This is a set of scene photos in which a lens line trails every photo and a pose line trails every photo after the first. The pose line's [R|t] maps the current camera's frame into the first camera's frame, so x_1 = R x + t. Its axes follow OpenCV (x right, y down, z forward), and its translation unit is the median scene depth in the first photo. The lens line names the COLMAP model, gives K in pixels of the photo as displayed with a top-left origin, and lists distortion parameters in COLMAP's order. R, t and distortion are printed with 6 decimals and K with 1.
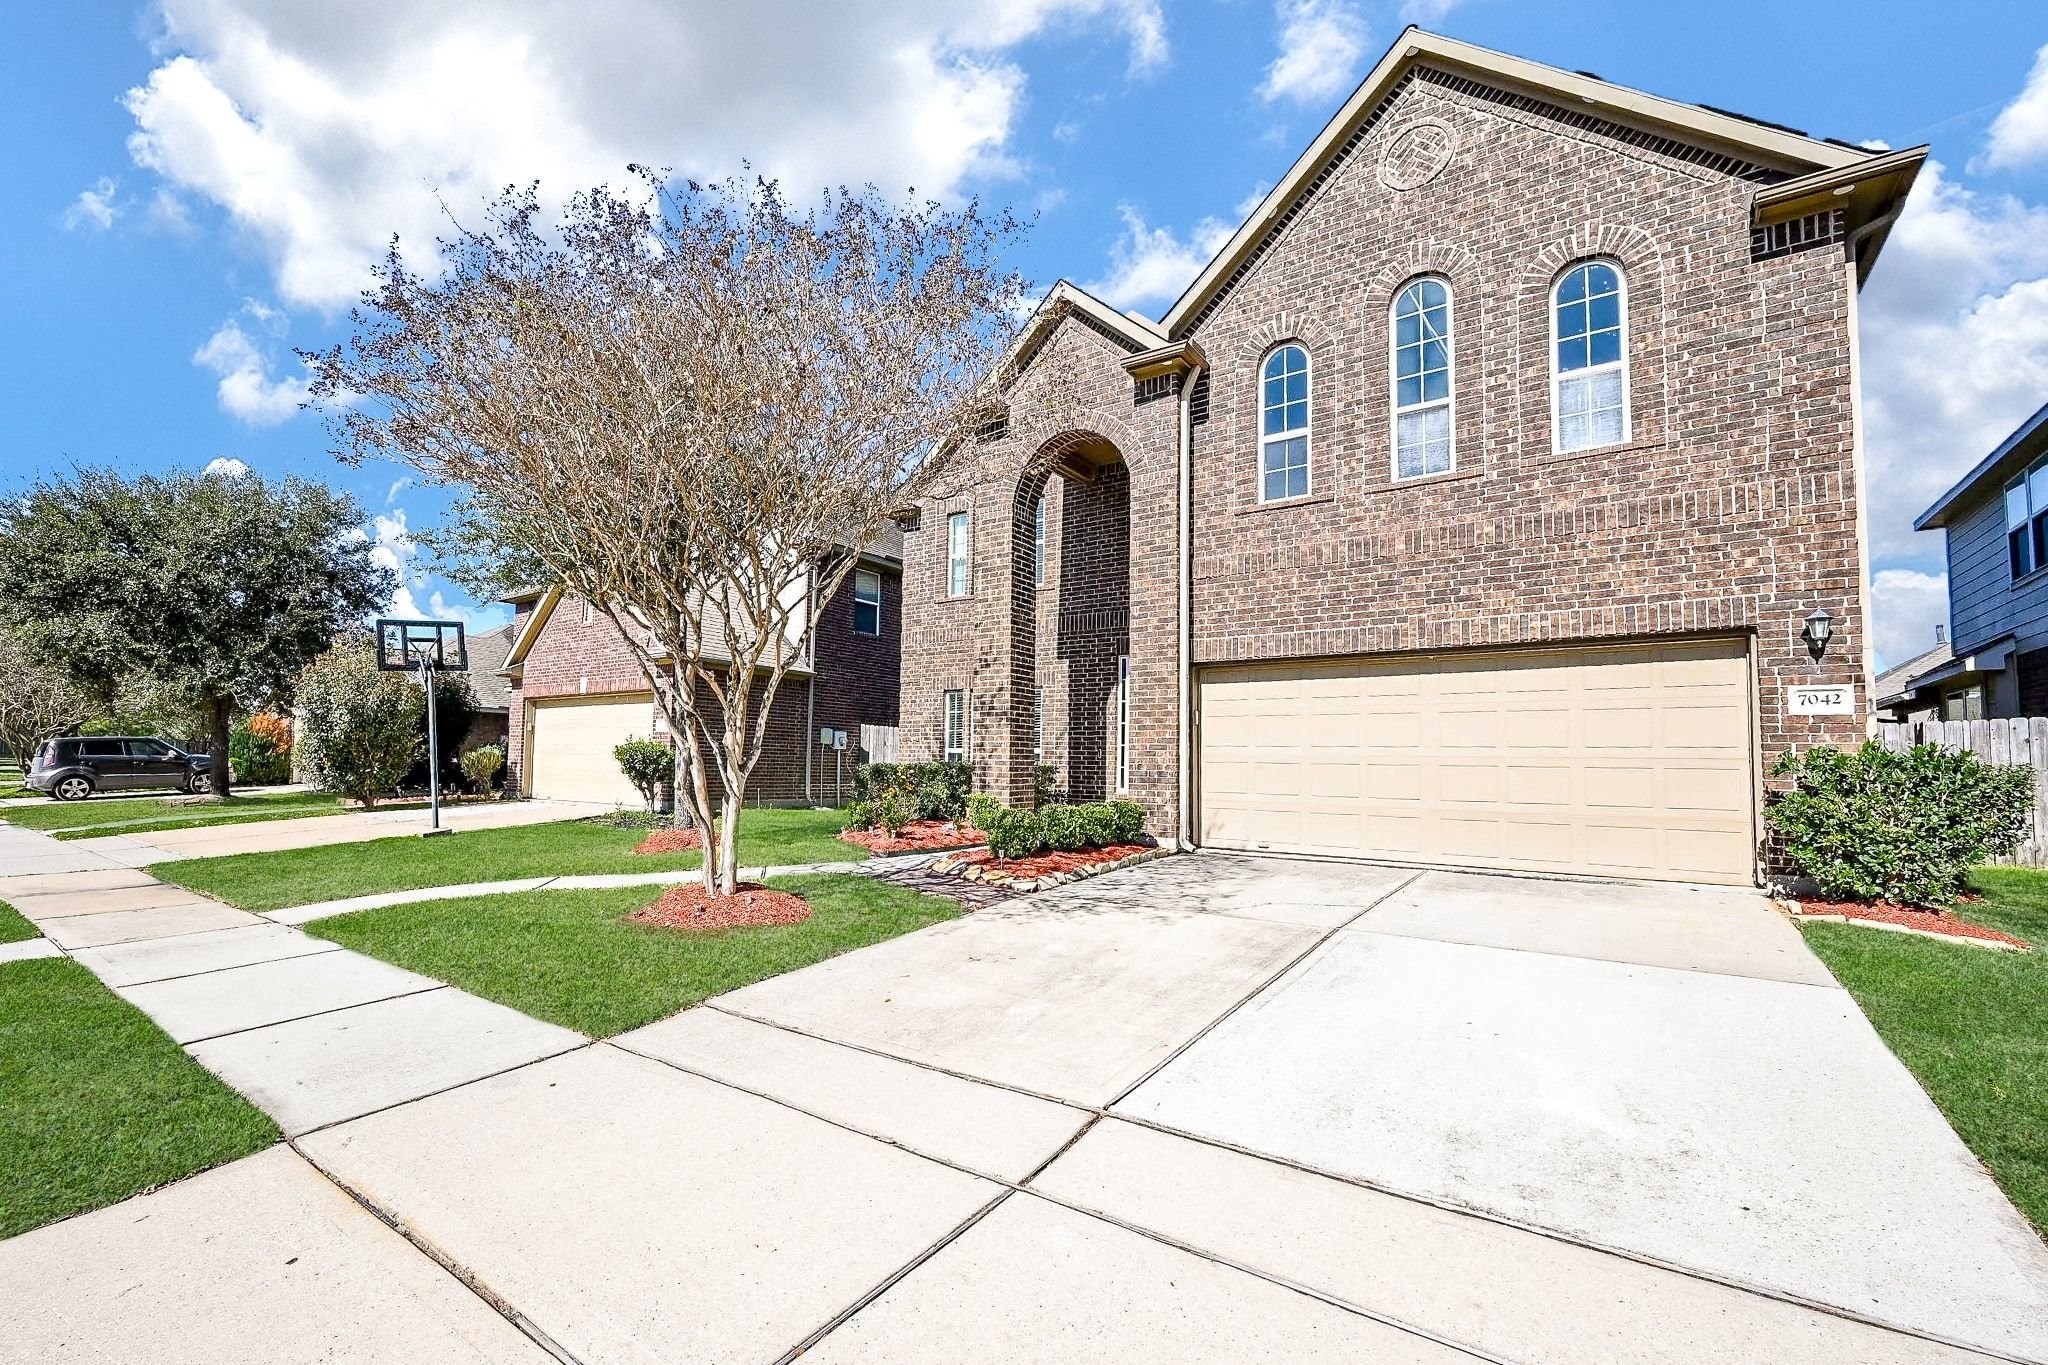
lens RADIAL K [[866.9, 0, 973.6], [0, 866.9, 731.0], [0, 0, 1]] dist [0.000476, 0.000432]
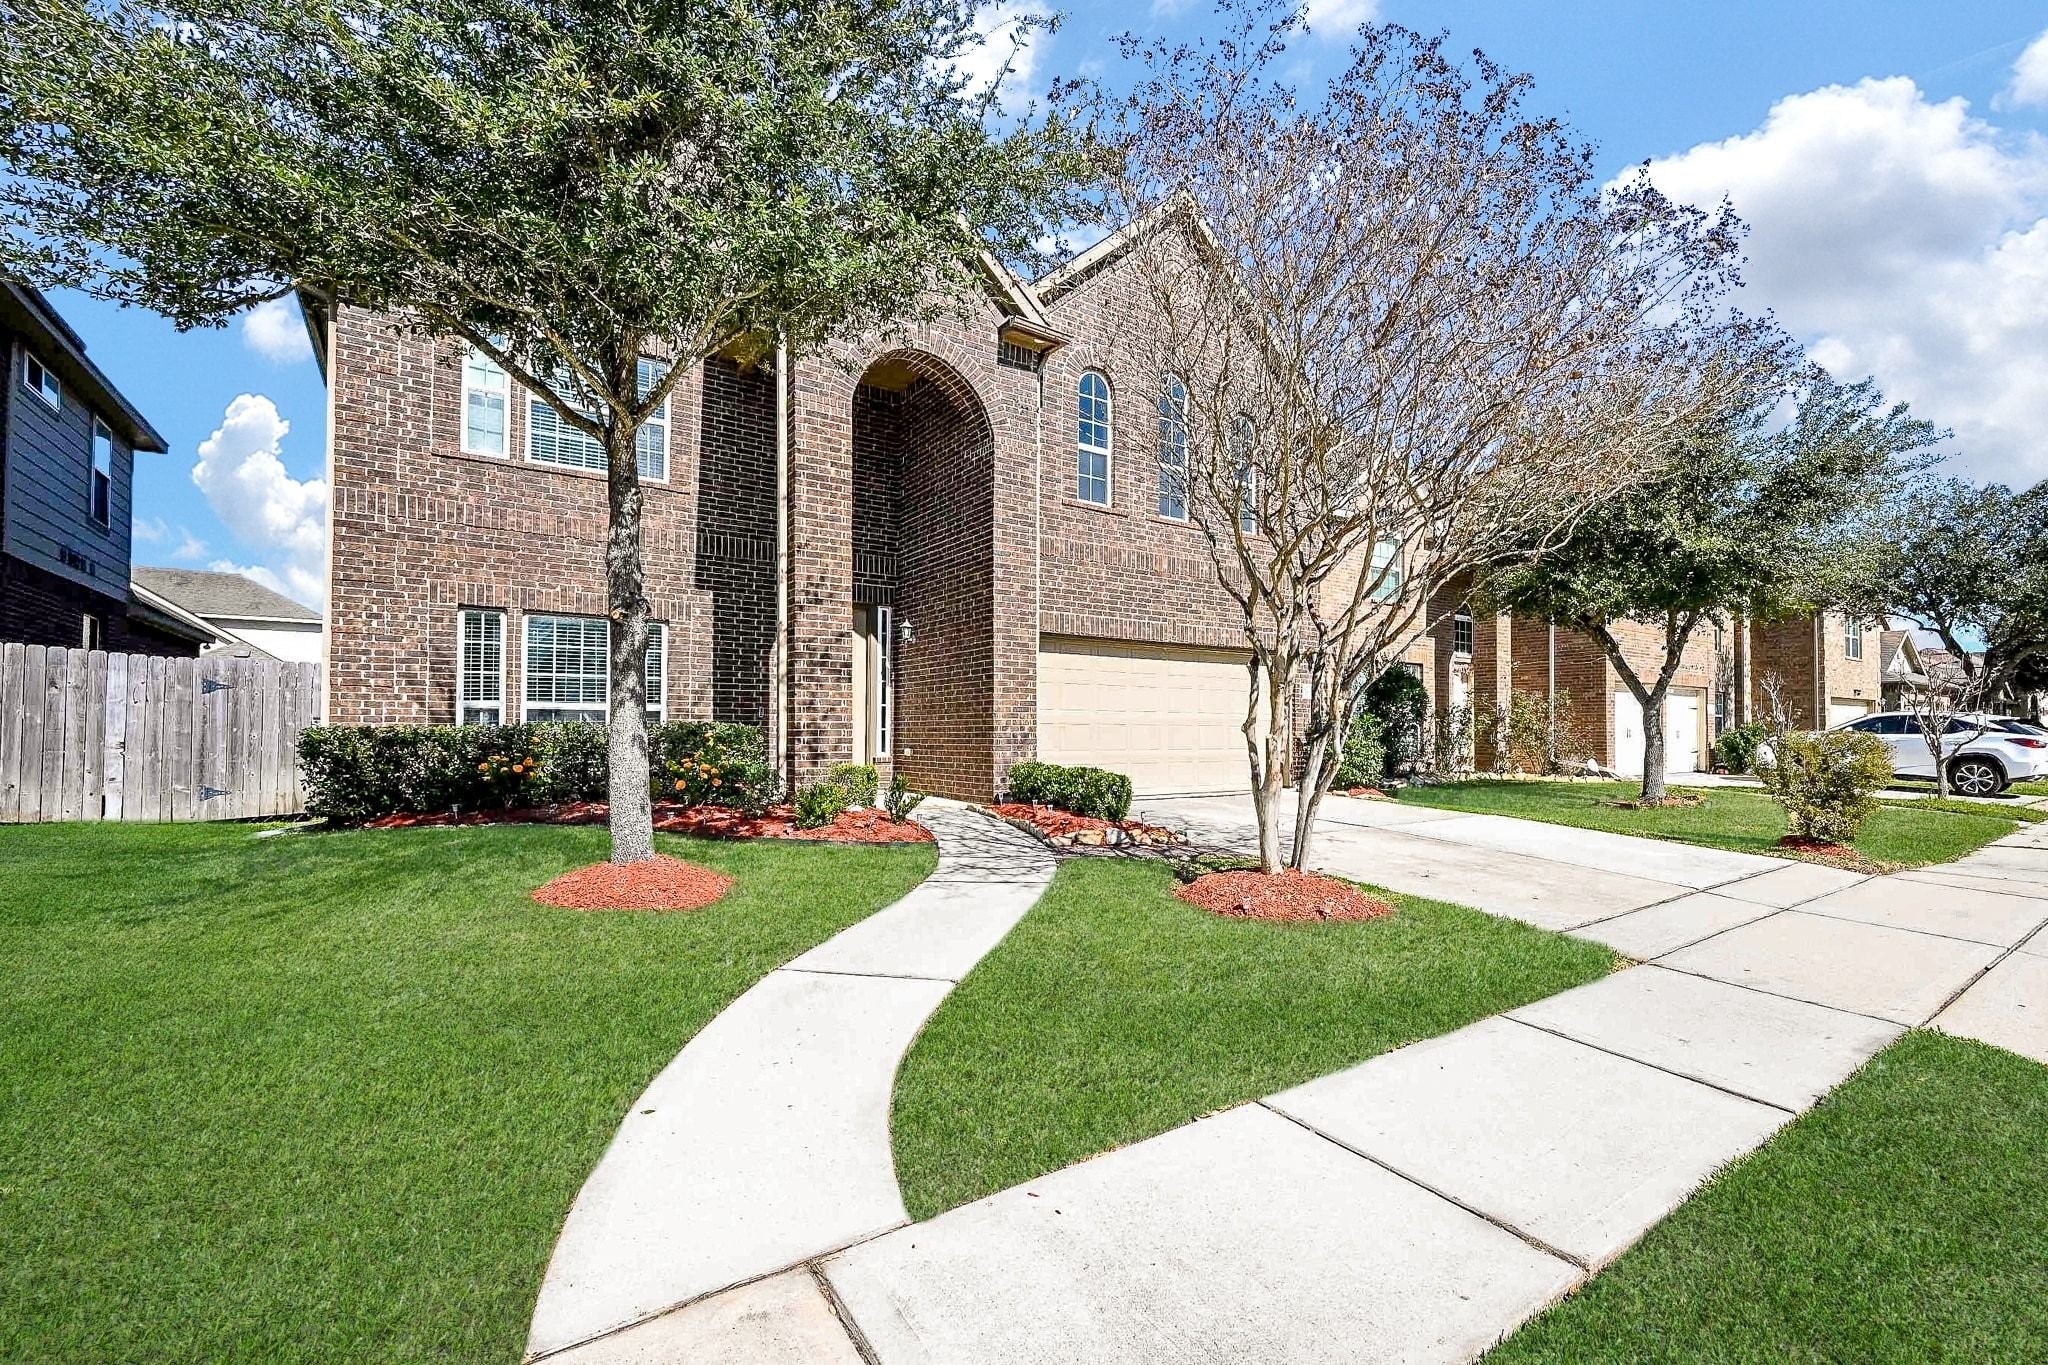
lens RADIAL K [[899.8, 0, 1117.0], [0, 899.8, 721.3], [0, 0, 1]] dist [0.000729, 0.000139]
pose [[0.275530, -0.006169, 0.961273, -0.903735], [-0.037881, 0.999133, 0.017270, 0.010886], [-0.960546, -0.041172, 0.275057, 0.674006]]
